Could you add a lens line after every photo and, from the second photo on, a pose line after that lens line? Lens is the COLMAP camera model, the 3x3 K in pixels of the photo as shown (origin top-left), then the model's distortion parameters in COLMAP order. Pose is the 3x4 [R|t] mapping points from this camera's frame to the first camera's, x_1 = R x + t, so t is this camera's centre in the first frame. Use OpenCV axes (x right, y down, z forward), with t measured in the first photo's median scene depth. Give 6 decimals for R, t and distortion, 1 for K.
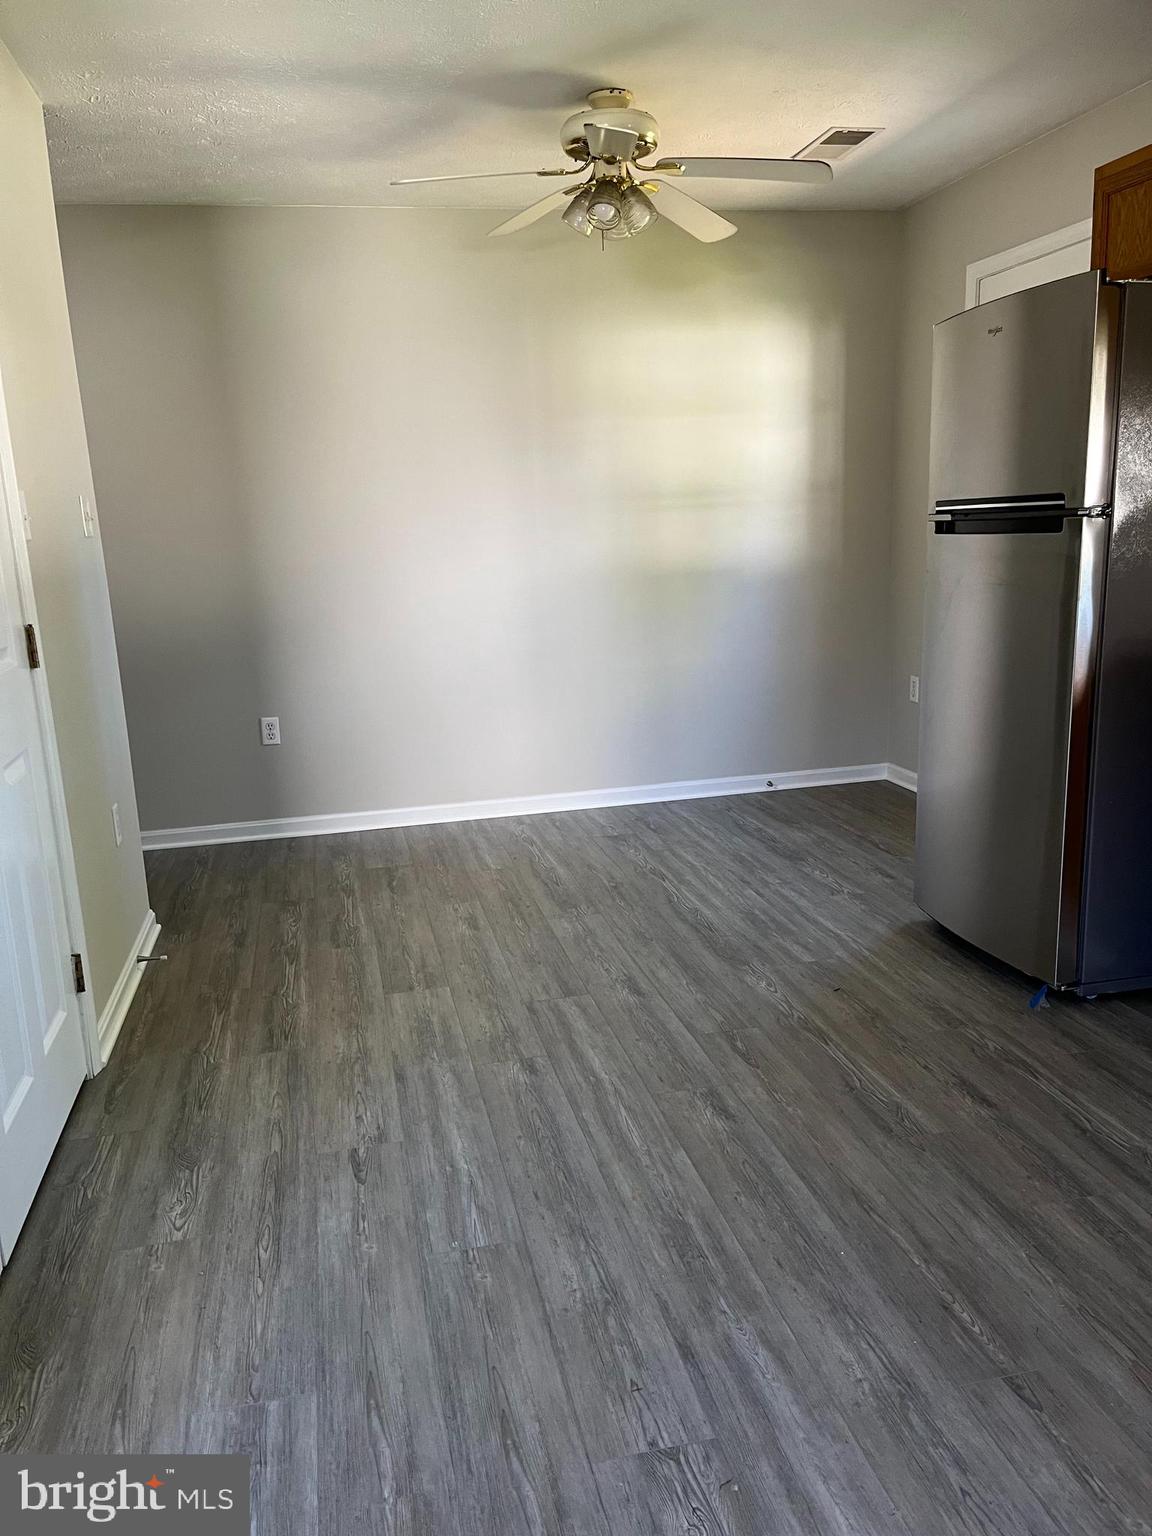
lens RADIAL K [[1157.1, 0, 572.1], [0, 1157.1, 768.2], [0, 0, 1]] dist [0.039428, -0.000242]
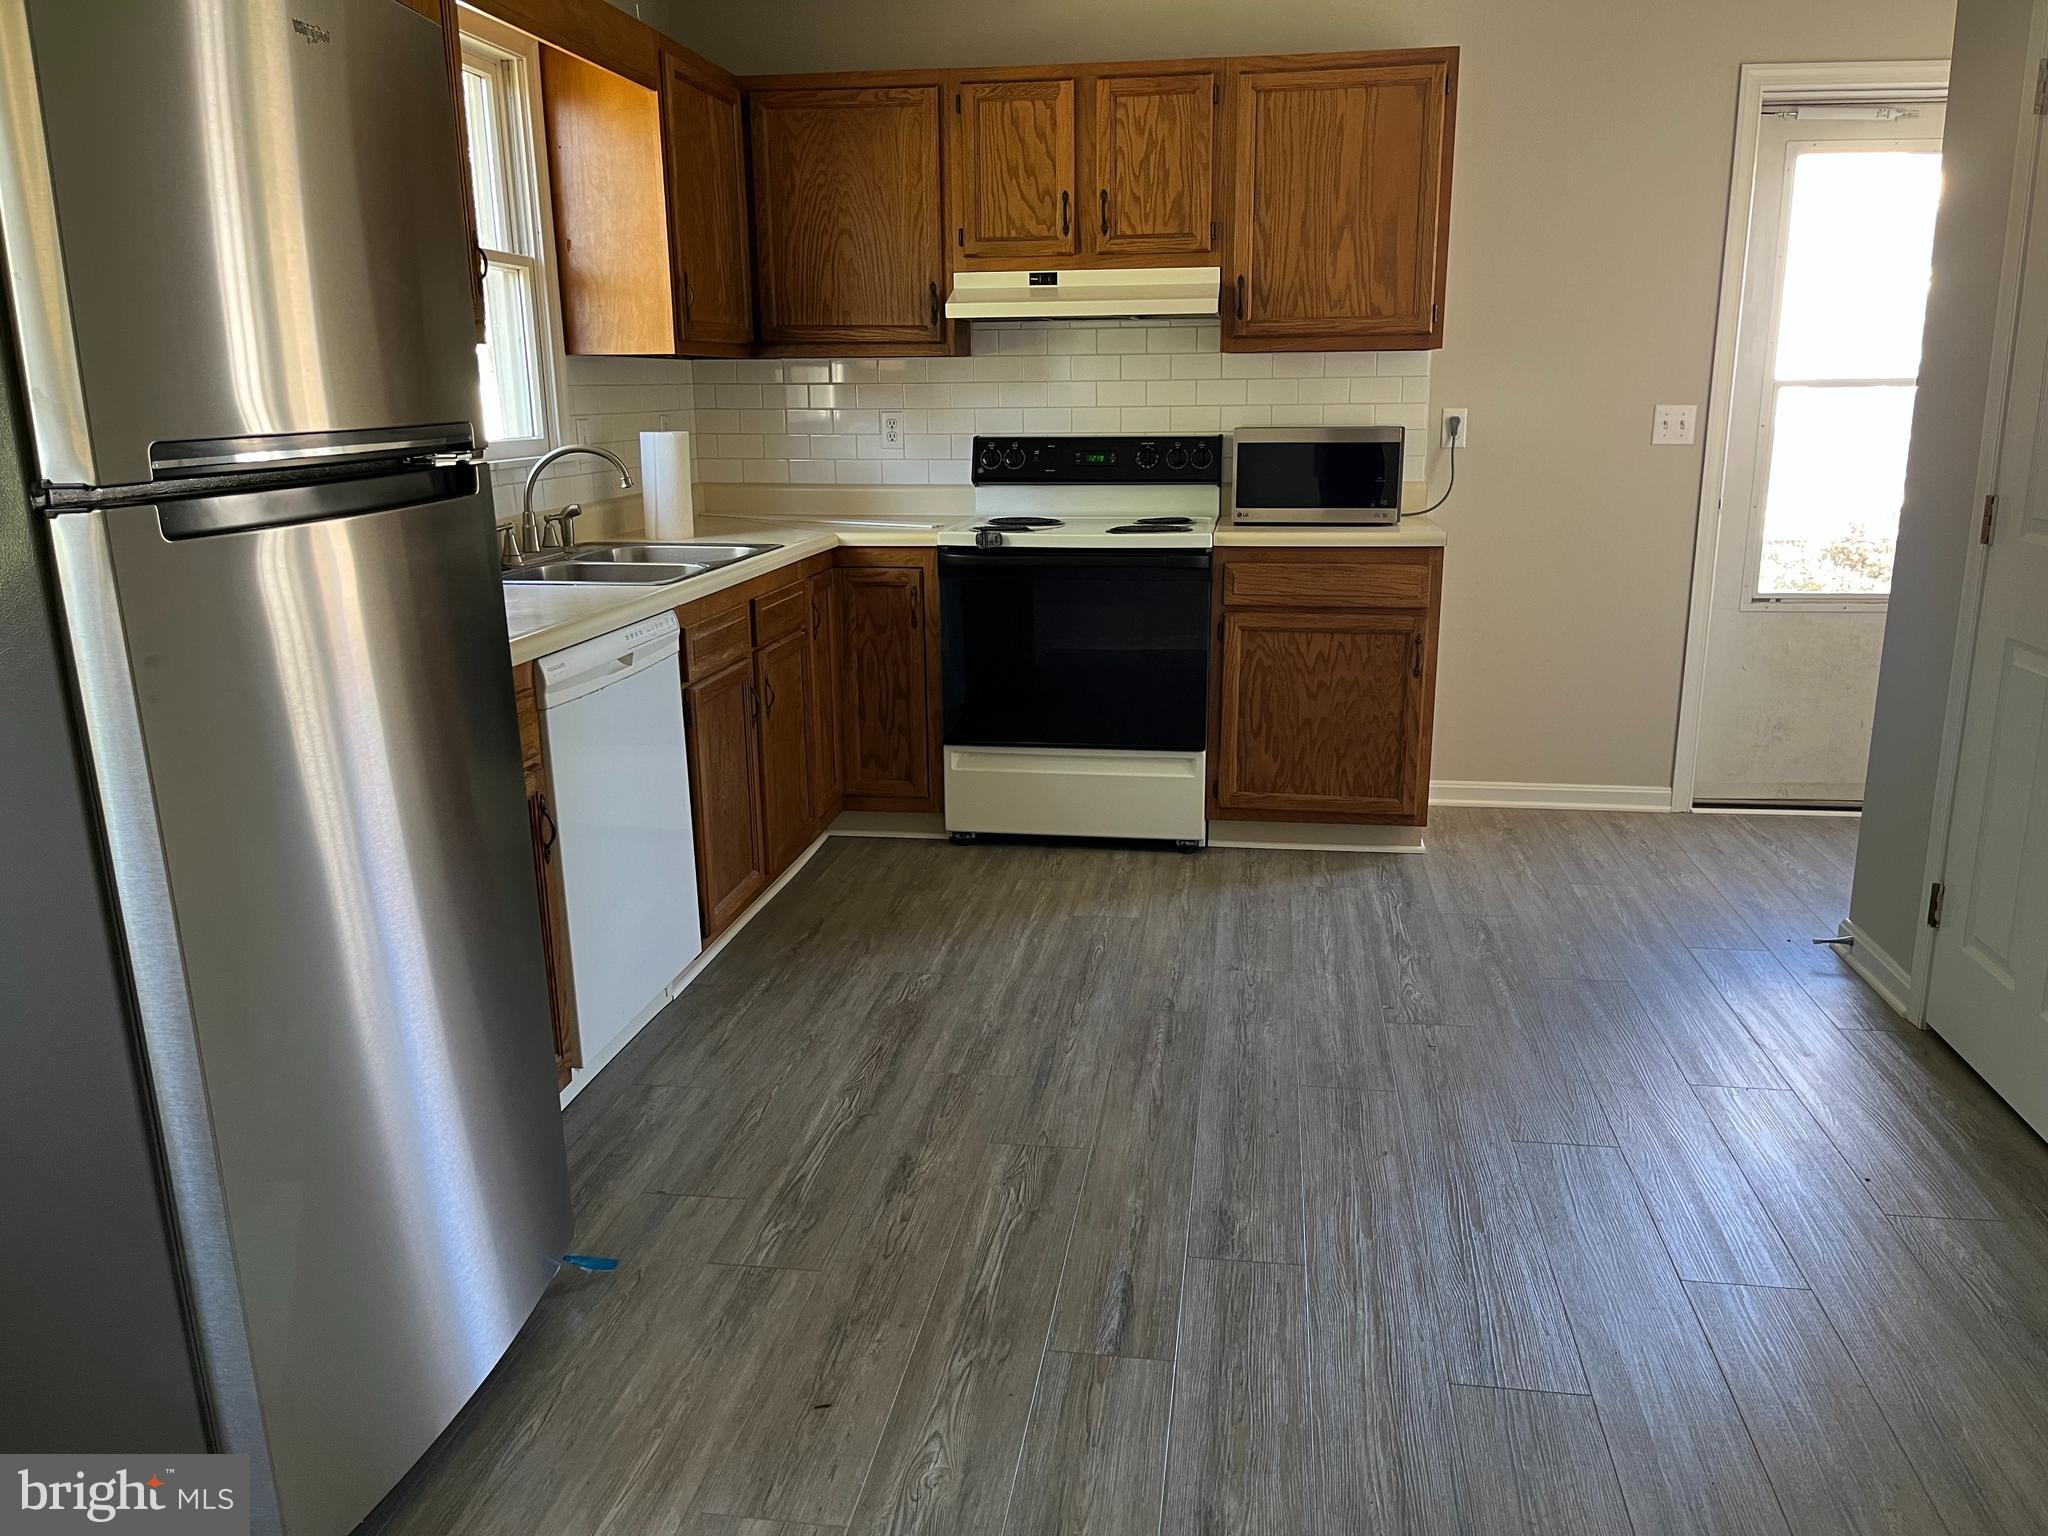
lens RADIAL K [[1542.9, 0, 1025.1], [0, 1542.9, 772.2], [0, 0, 1]] dist [0.039428, -0.000242]
pose [[-0.931163, -0.037777, 0.362641, -0.126418], [0.125453, 0.900689, 0.415957, -0.490220], [-0.342340, 0.432818, -0.833949, 2.174592]]
